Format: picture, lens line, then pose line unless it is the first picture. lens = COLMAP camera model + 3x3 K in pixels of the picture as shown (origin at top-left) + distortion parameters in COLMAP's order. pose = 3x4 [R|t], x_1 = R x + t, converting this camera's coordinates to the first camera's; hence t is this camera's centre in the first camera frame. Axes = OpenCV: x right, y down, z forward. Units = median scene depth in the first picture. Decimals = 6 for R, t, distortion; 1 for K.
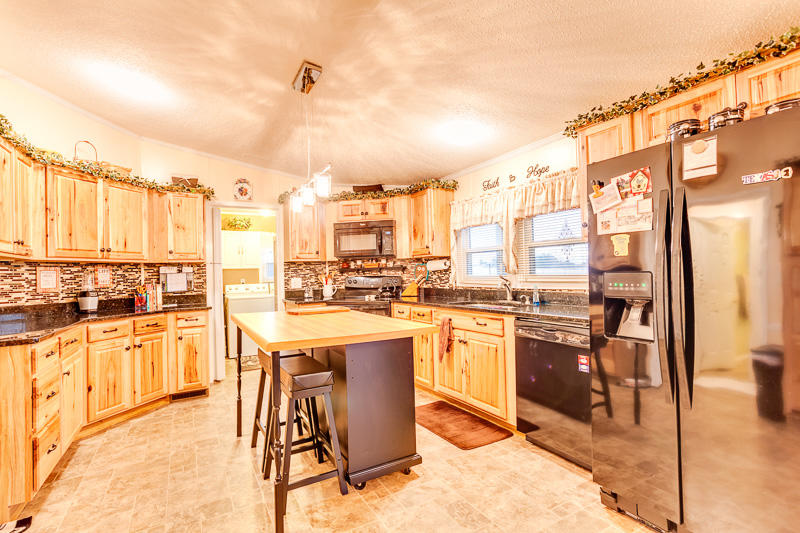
lens RADIAL K [[378.9, 0, 400.0], [0, 378.9, 266.5], [0, 0, 1]] dist [0.002622, 0.001134]
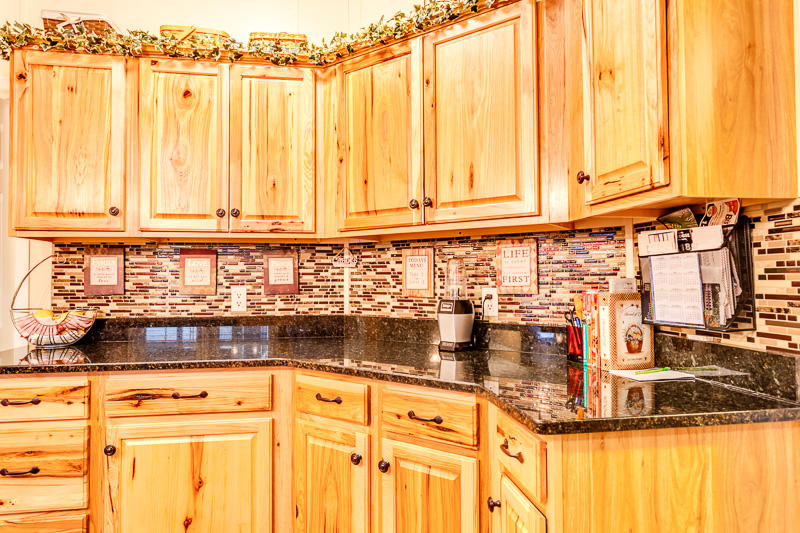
lens RADIAL K [[496.1, 0, 400.0], [0, 496.1, 266.5], [0, 0, 1]] dist [-0.000075, 0.000711]
pose [[-0.352194, 0.005294, -0.935912, -0.246329], [0.031451, 0.999486, -0.006182, 0.026469], [0.935398, -0.031613, -0.352180, 1.099735]]
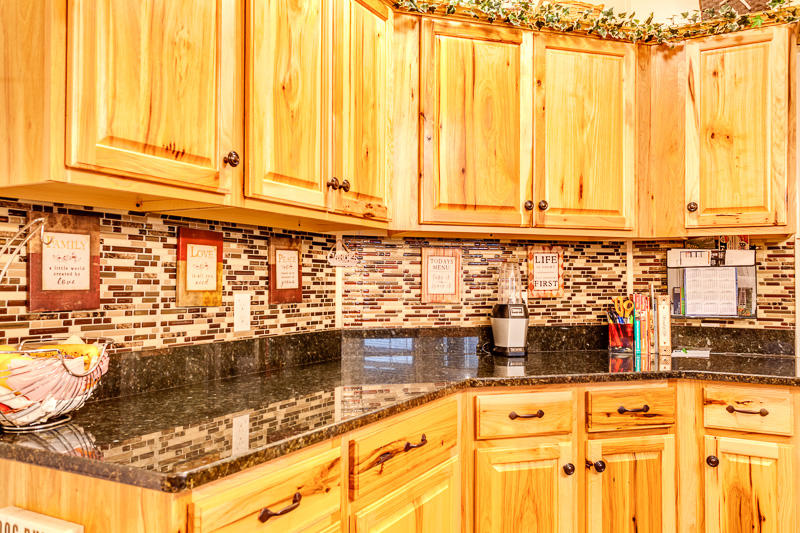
lens RADIAL K [[653.7, 0, 400.0], [0, 653.7, 266.5], [0, 0, 1]] dist [0.030250, -0.000905]
pose [[0.532300, 0.008321, -0.846515, -0.245880], [-0.002947, 0.999964, 0.007976, 0.015543], [0.846551, -0.001751, 0.532305, 0.477292]]
